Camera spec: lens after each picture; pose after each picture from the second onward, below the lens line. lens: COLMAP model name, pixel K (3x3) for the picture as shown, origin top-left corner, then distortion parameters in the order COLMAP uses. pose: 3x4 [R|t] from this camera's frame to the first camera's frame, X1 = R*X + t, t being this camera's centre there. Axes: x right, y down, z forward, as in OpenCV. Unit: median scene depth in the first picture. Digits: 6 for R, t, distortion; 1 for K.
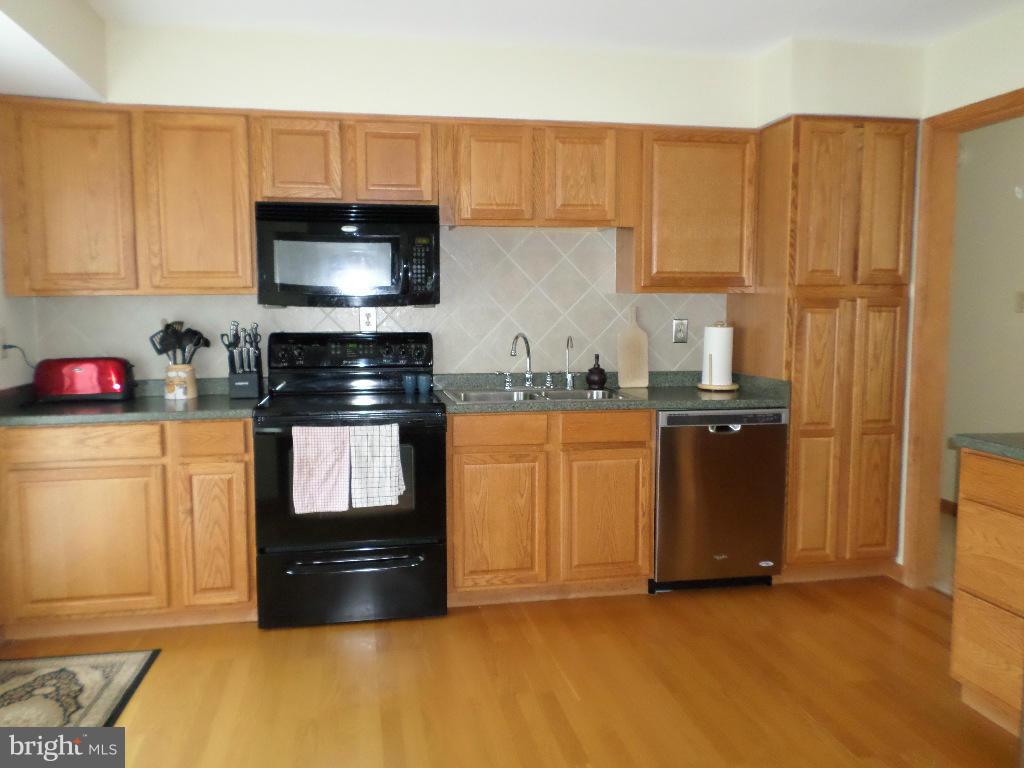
lens RADIAL K [[813.4, 0, 511.4], [0, 813.4, 377.0], [0, 0, 1]] dist [0.014836, -0.002409]
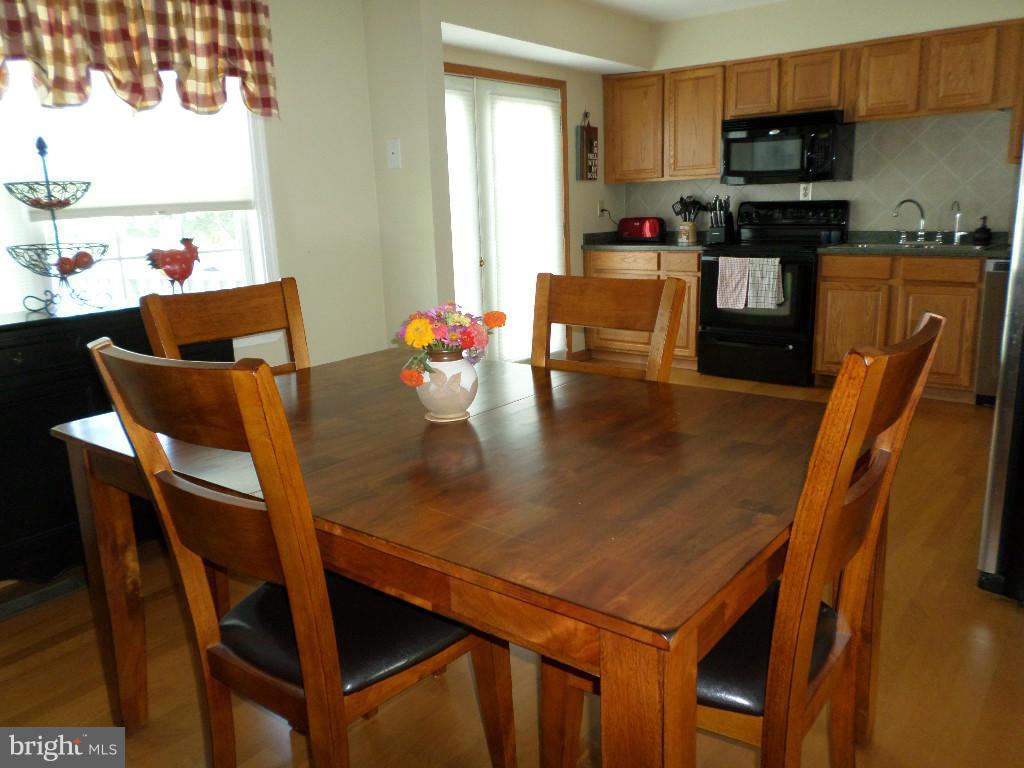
lens RADIAL K [[813.4, 0, 513.9], [0, 813.4, 385.2], [0, 0, 1]] dist [0.014836, -0.002409]
pose [[0.648997, 0.152308, -0.745389, 0.693395], [-0.042715, 0.985505, 0.164181, 0.058580], [0.759591, -0.074714, 0.646096, -0.409440]]
